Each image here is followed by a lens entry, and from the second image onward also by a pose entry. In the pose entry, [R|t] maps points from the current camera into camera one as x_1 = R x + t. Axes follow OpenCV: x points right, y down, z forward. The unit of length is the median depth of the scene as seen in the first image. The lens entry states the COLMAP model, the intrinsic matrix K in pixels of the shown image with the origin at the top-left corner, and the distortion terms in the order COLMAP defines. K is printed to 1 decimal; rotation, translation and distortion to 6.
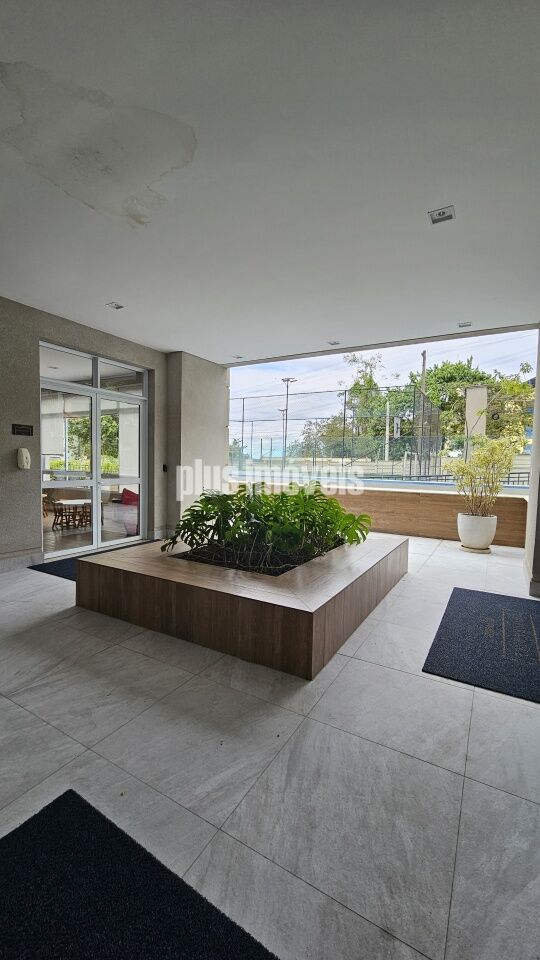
lens RADIAL K [[392.1, 0, 269.5], [0, 392.1, 480.6], [0, 0, 1]] dist [-0.000668, 0.000182]
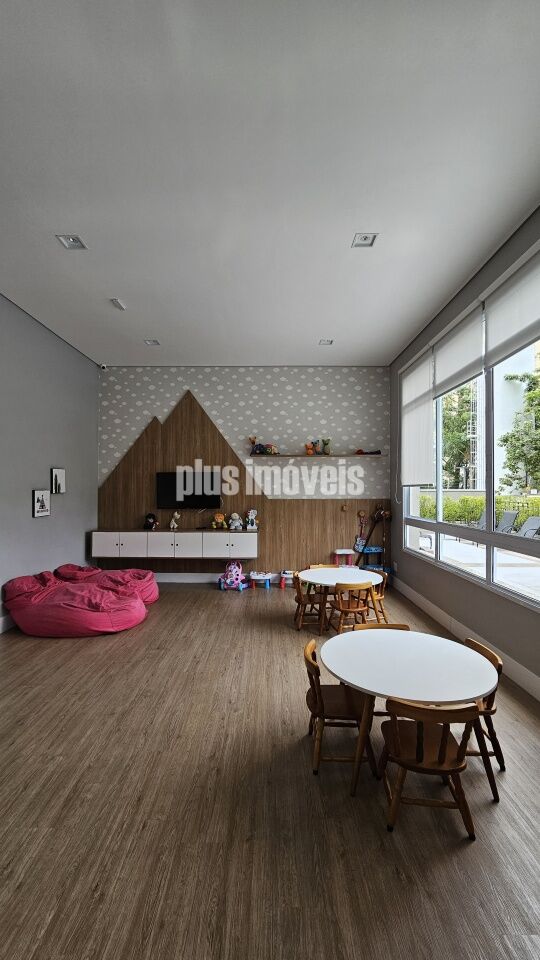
lens RADIAL K [[392.1, 0, 268.2], [0, 392.1, 486.0], [0, 0, 1]] dist [-0.000668, 0.000182]
pose [[0.492376, -0.026734, -0.869972, -0.086610], [-0.037775, 0.997930, -0.052046, -0.013022], [0.869562, 0.058490, 0.490347, 0.226605]]
